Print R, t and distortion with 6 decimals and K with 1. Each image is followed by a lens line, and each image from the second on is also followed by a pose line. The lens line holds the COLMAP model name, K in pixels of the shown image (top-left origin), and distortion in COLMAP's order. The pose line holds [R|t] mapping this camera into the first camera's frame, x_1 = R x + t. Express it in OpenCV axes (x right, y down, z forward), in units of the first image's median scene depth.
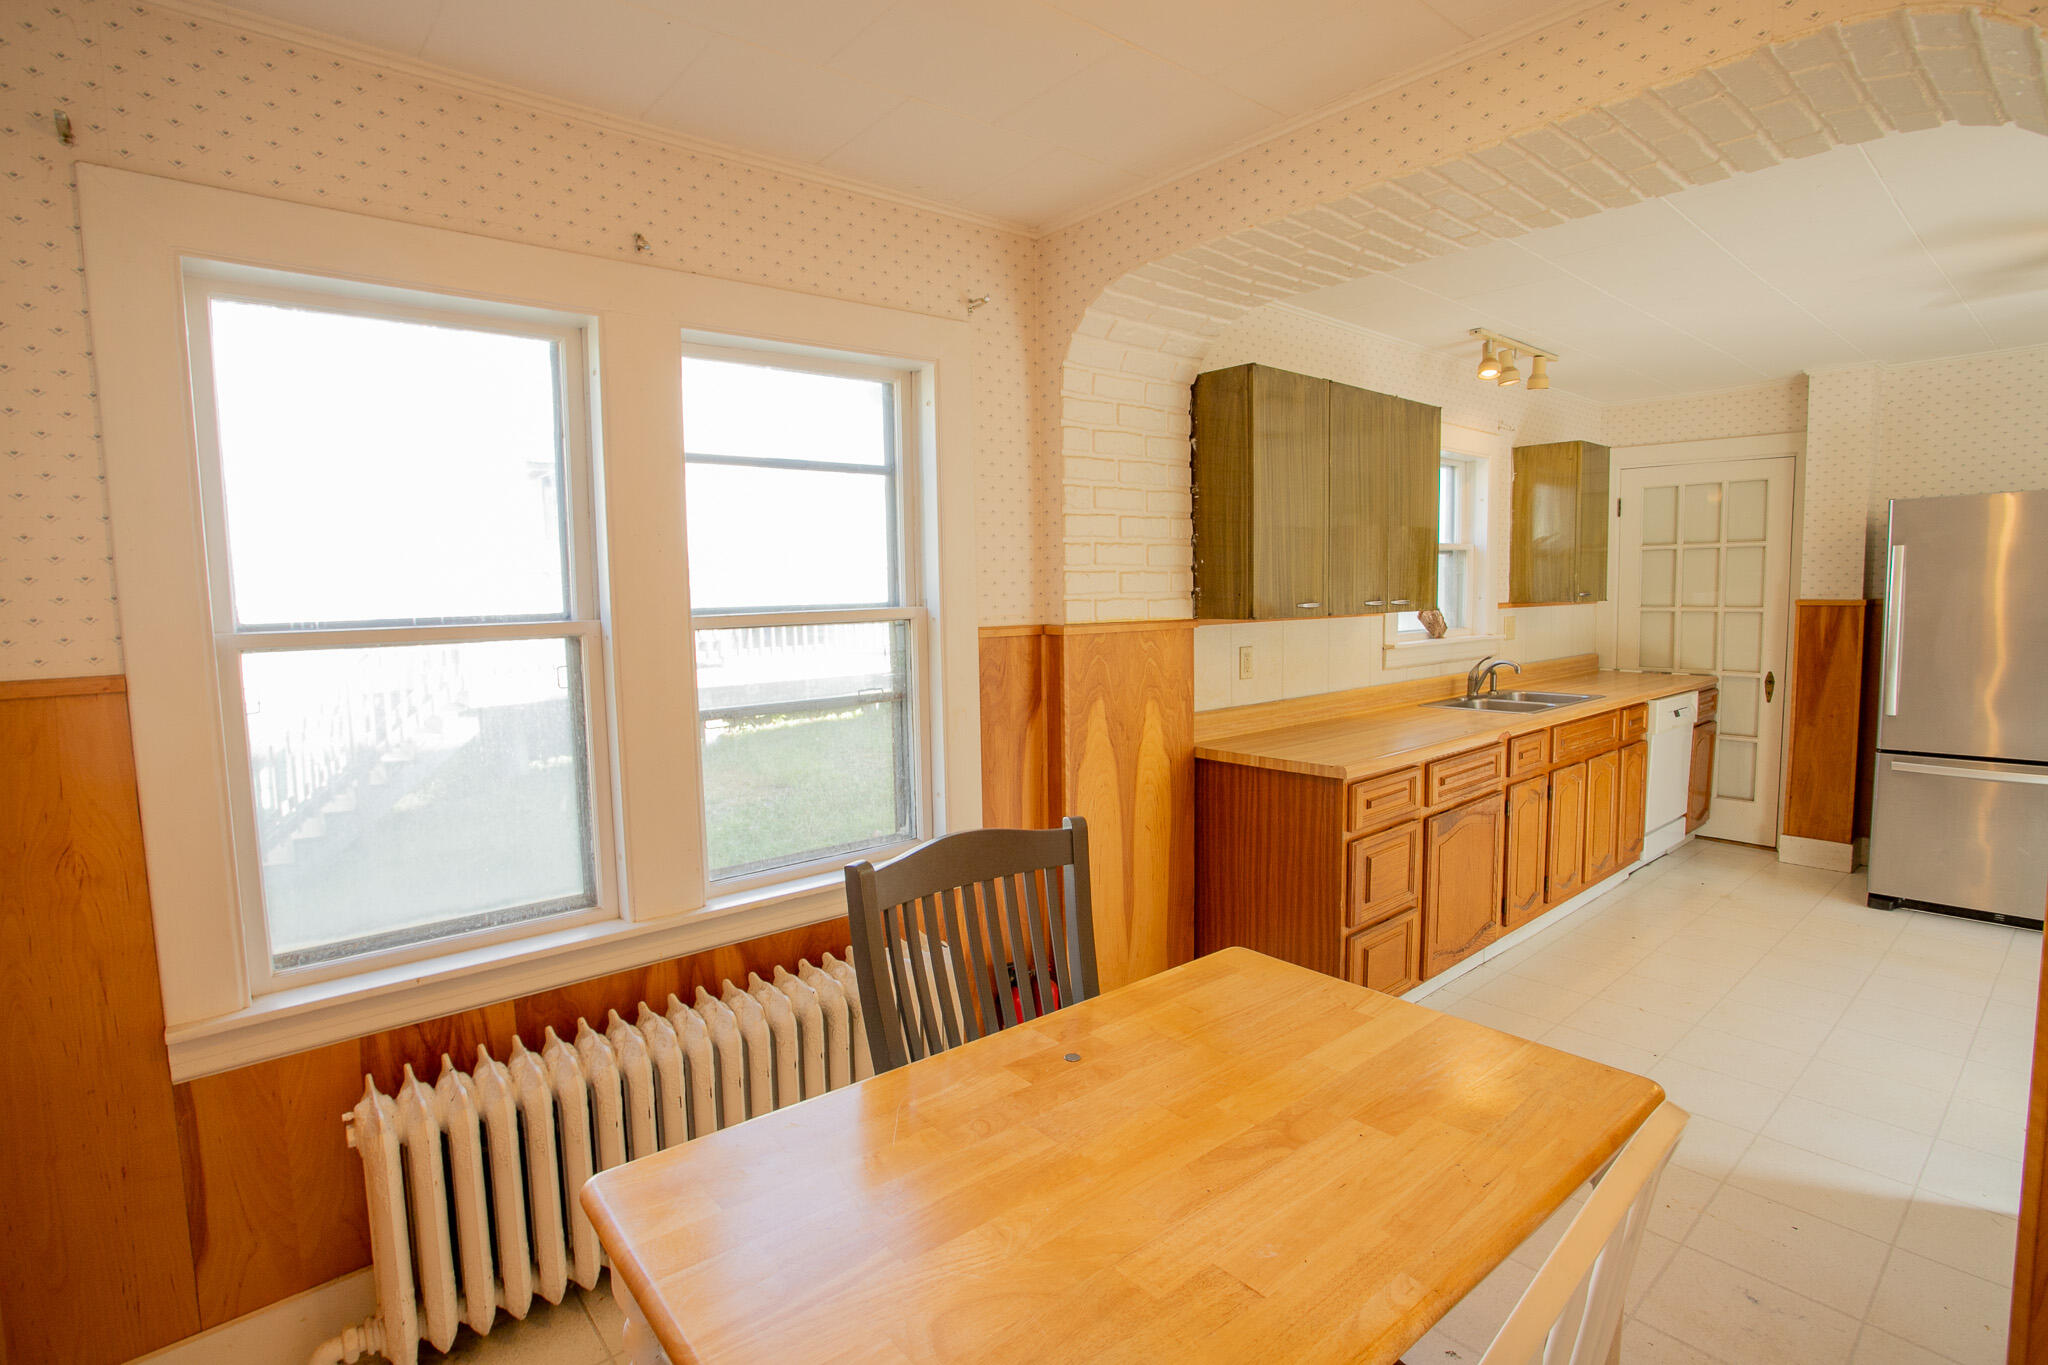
lens RADIAL K [[999.3, 0, 1019.3], [0, 999.3, 683.8], [0, 0, 1]] dist [-0.074927, 0.034198]
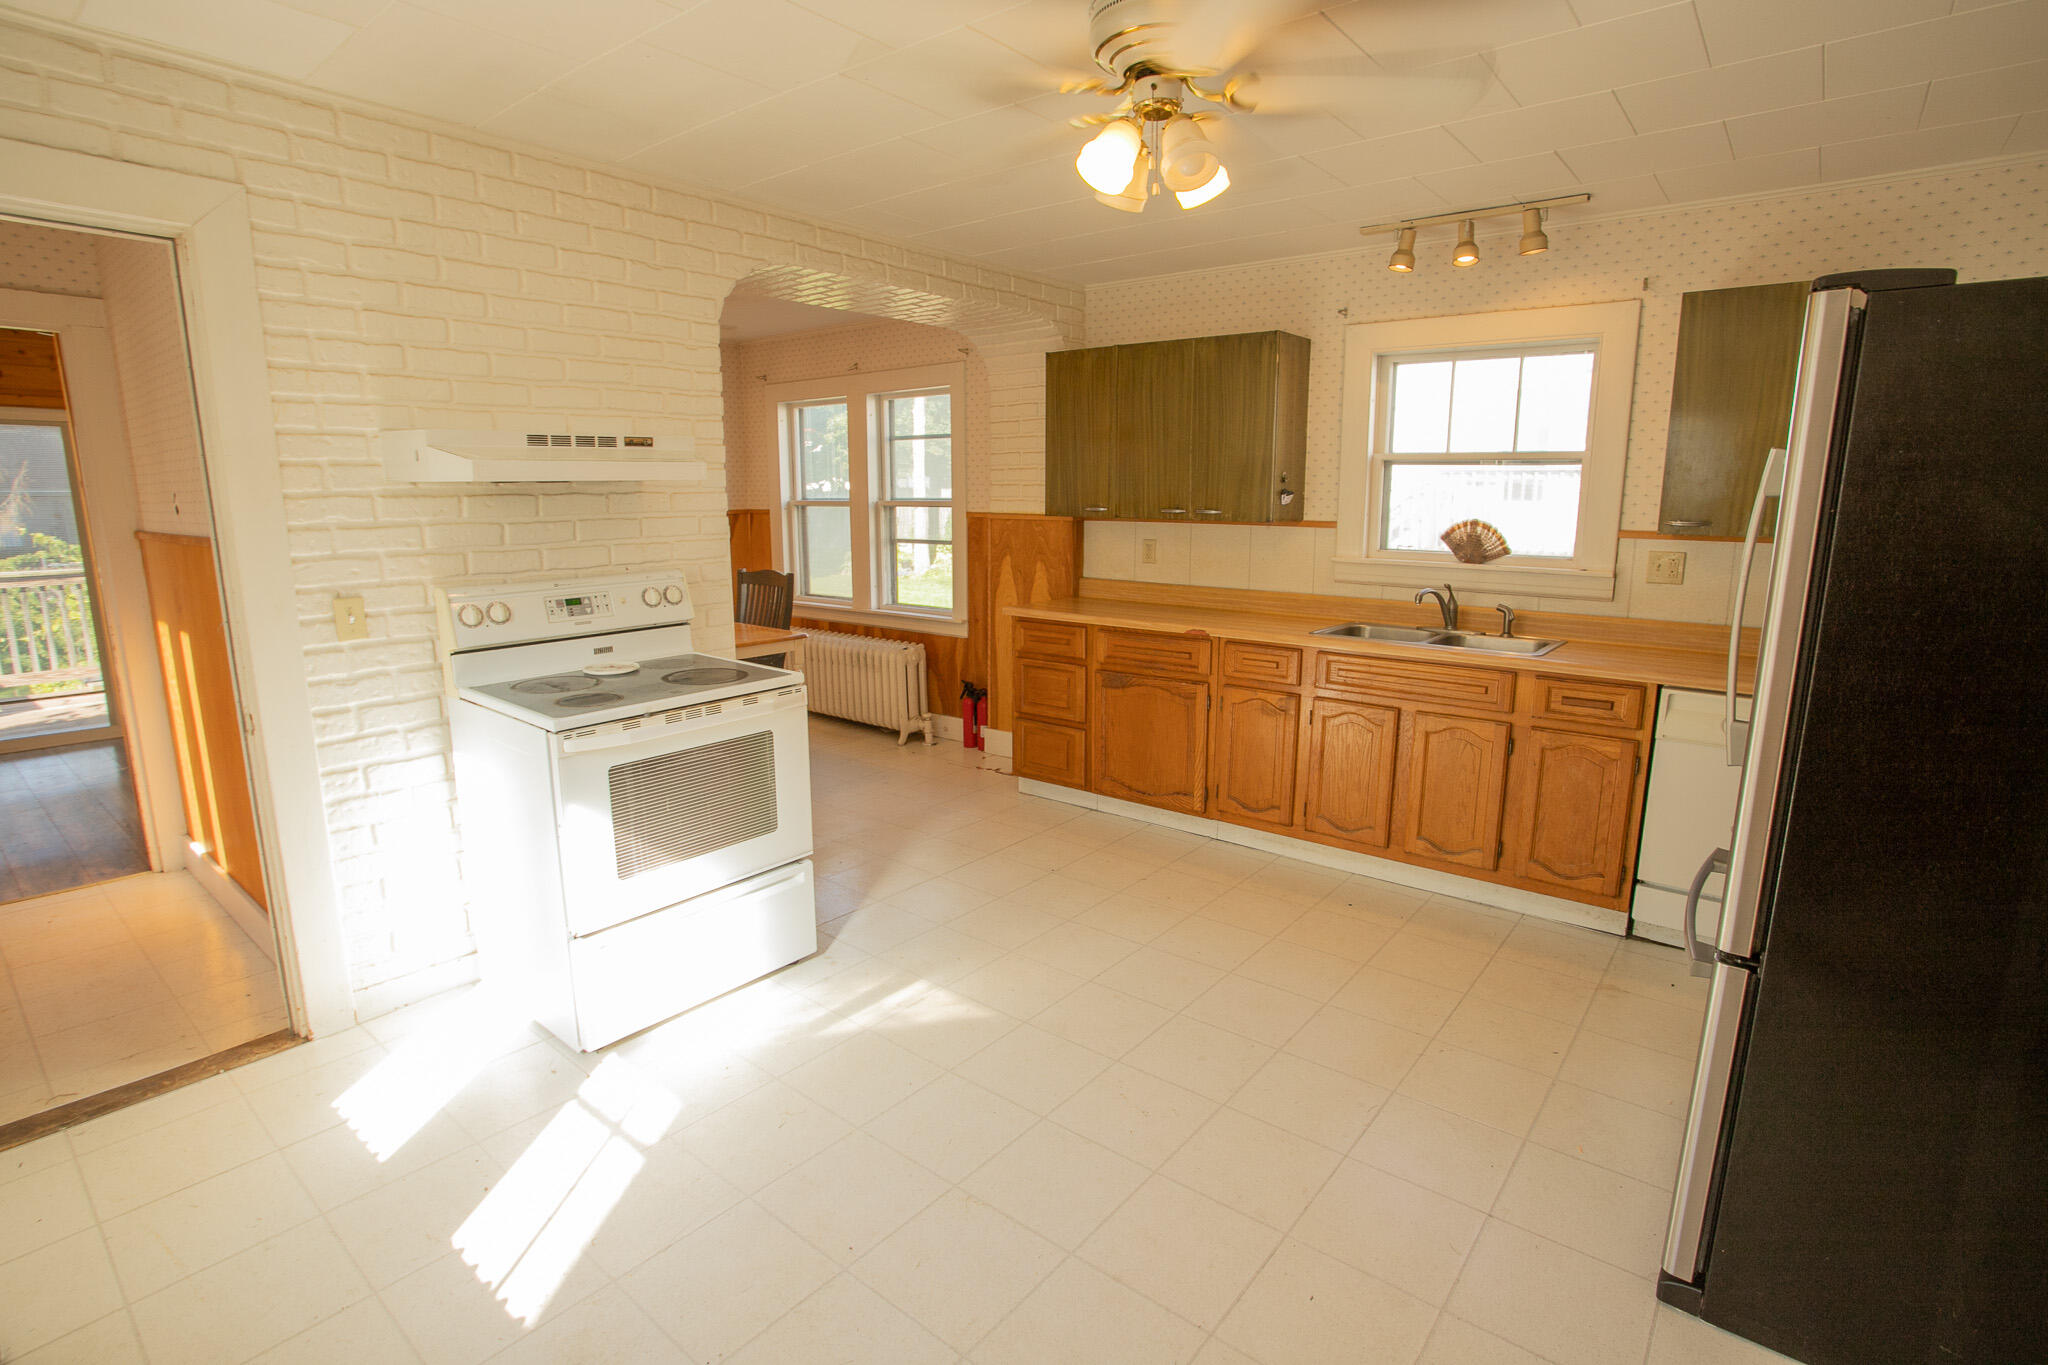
lens RADIAL K [[999.3, 0, 1019.3], [0, 999.3, 683.8], [0, 0, 1]] dist [-0.074927, 0.034198]
pose [[0.176389, 0.206955, -0.962318, 1.313837], [-0.098434, 0.976455, 0.191953, -0.075238], [0.979386, 0.060867, 0.192607, 0.480886]]
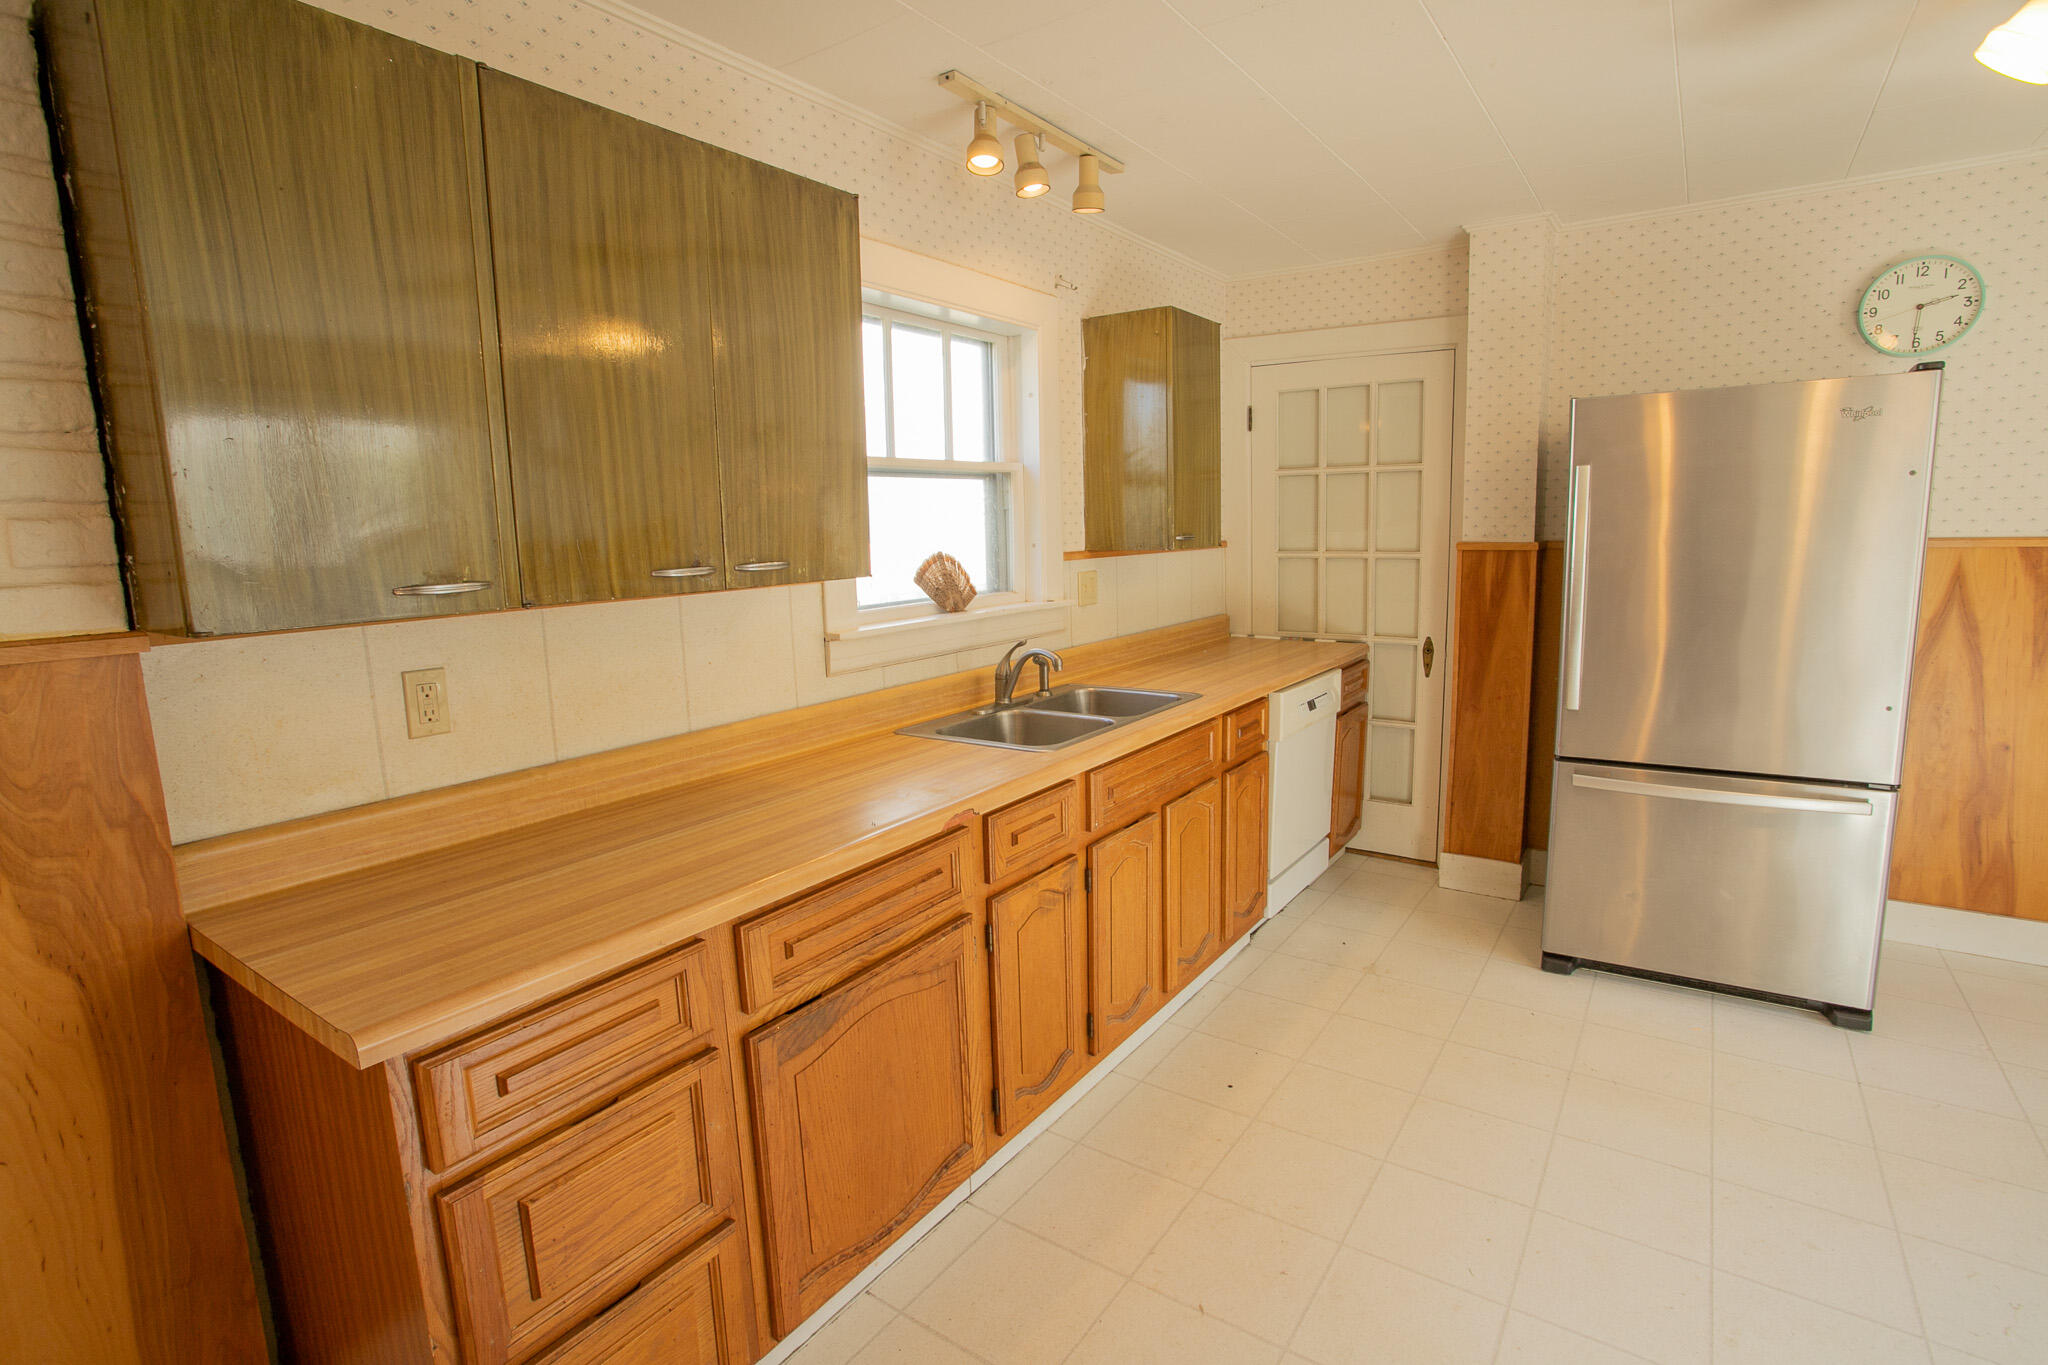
lens RADIAL K [[996.3, 0, 1024.0], [0, 996.3, 682.5], [0, 0, 1]] dist [-0.078945, 0.032995]
pose [[0.966527, -0.046433, 0.252328, 0.327878], [0.030992, 0.997415, 0.064829, -0.044252], [-0.254686, -0.054839, 0.965468, 0.399717]]
